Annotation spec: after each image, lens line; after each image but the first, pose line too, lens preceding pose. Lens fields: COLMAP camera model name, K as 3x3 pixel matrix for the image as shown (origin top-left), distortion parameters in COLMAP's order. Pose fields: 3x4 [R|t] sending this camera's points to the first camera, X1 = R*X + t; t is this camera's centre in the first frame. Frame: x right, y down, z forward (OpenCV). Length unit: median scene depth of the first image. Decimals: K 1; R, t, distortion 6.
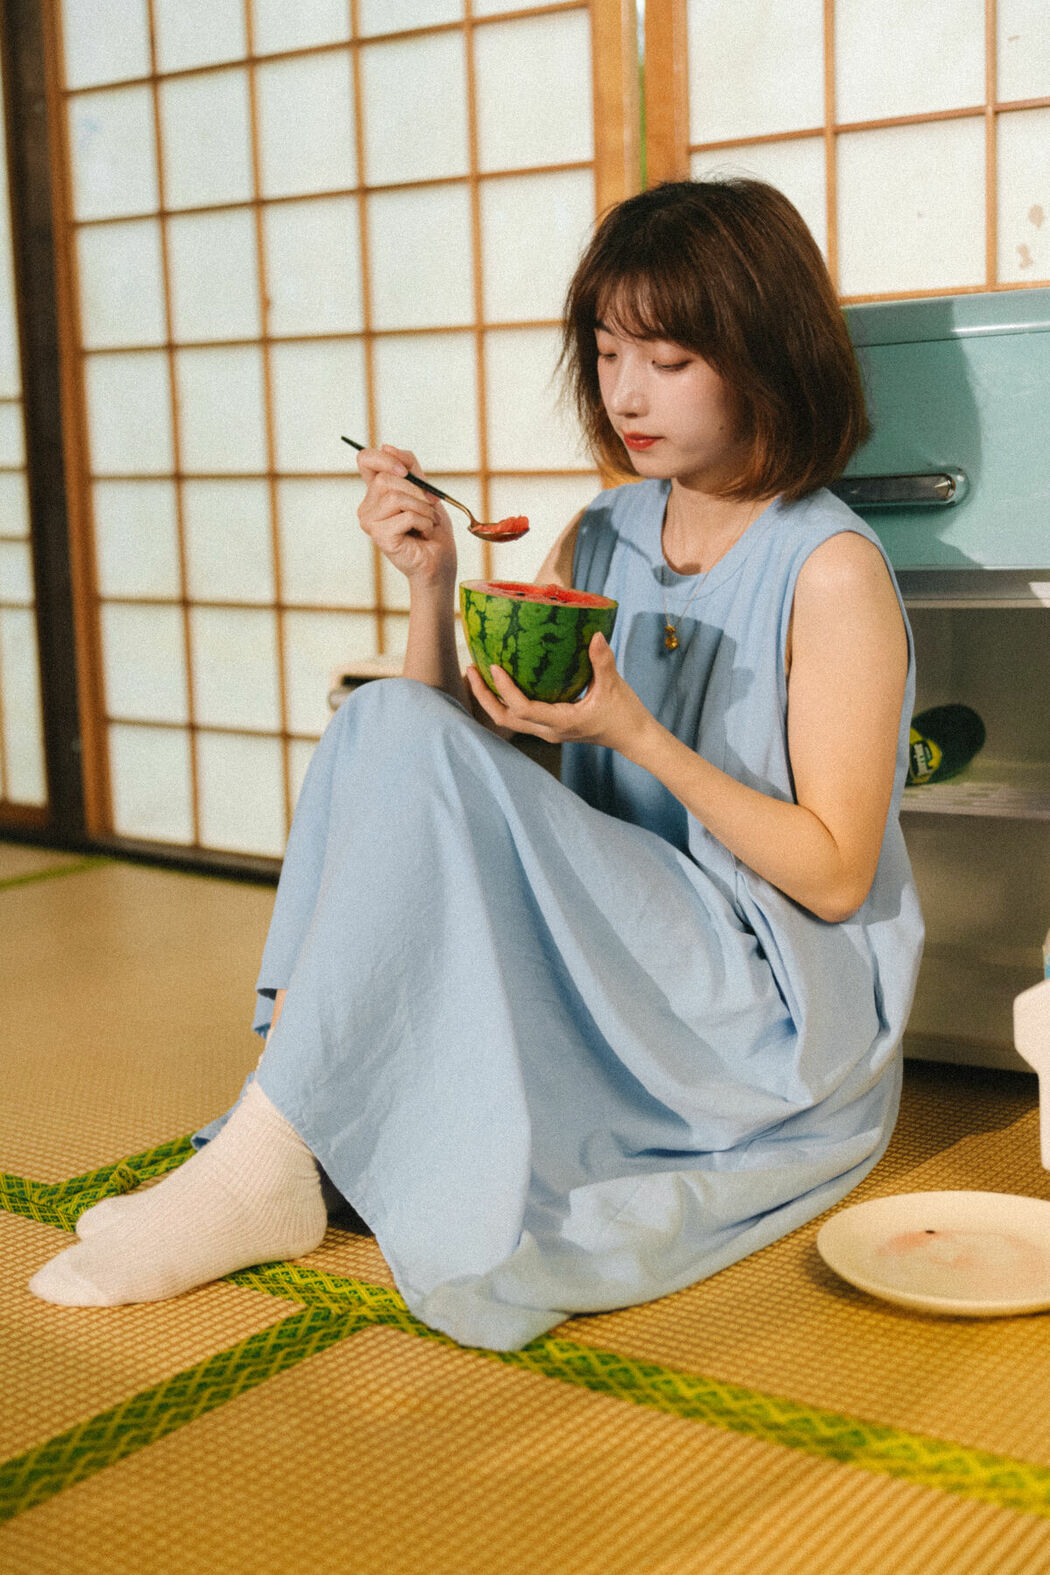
lens RADIAL K [[2042.8, 0, 534.0], [0, 2042.8, 774.5], [0, 0, 1]] dist [0.003268, 0.000000]
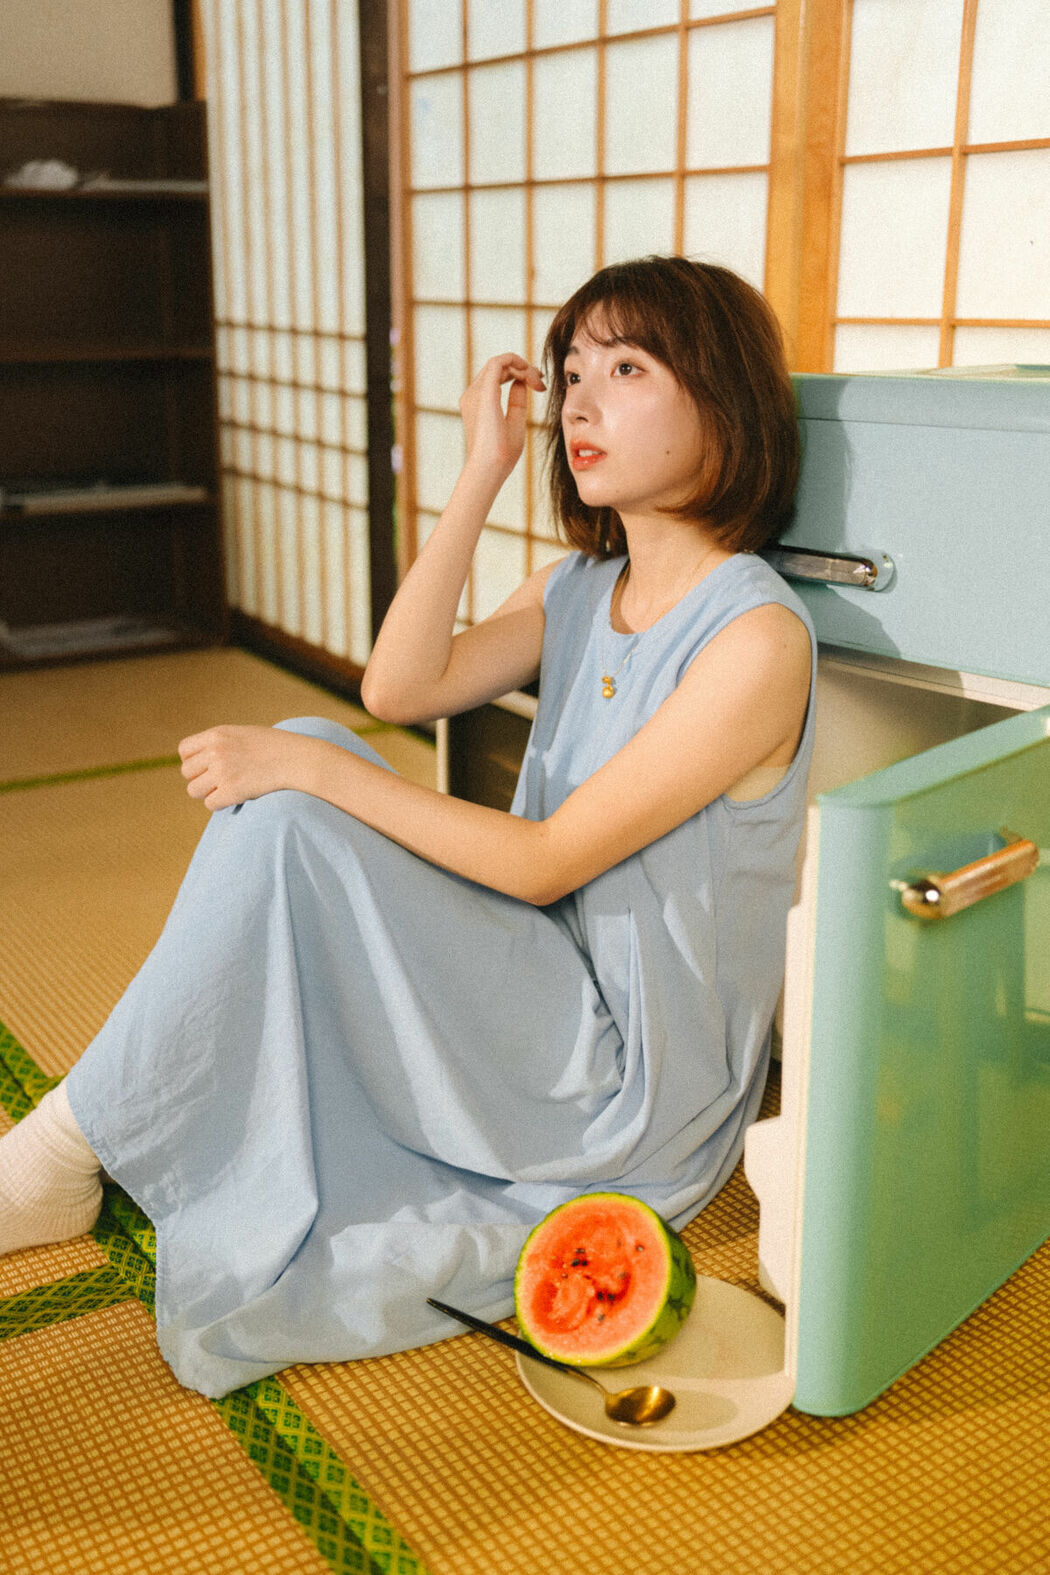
lens RADIAL K [[1573.4, 0, 519.7], [0, 1573.4, 779.8], [0, 0, 1]] dist [0.006977, 0.000000]
pose [[0.941369, 0.135474, -0.308985, 0.197470], [-0.089854, 0.983433, 0.157432, -0.099089], [0.325194, -0.120438, 0.937946, 0.142368]]
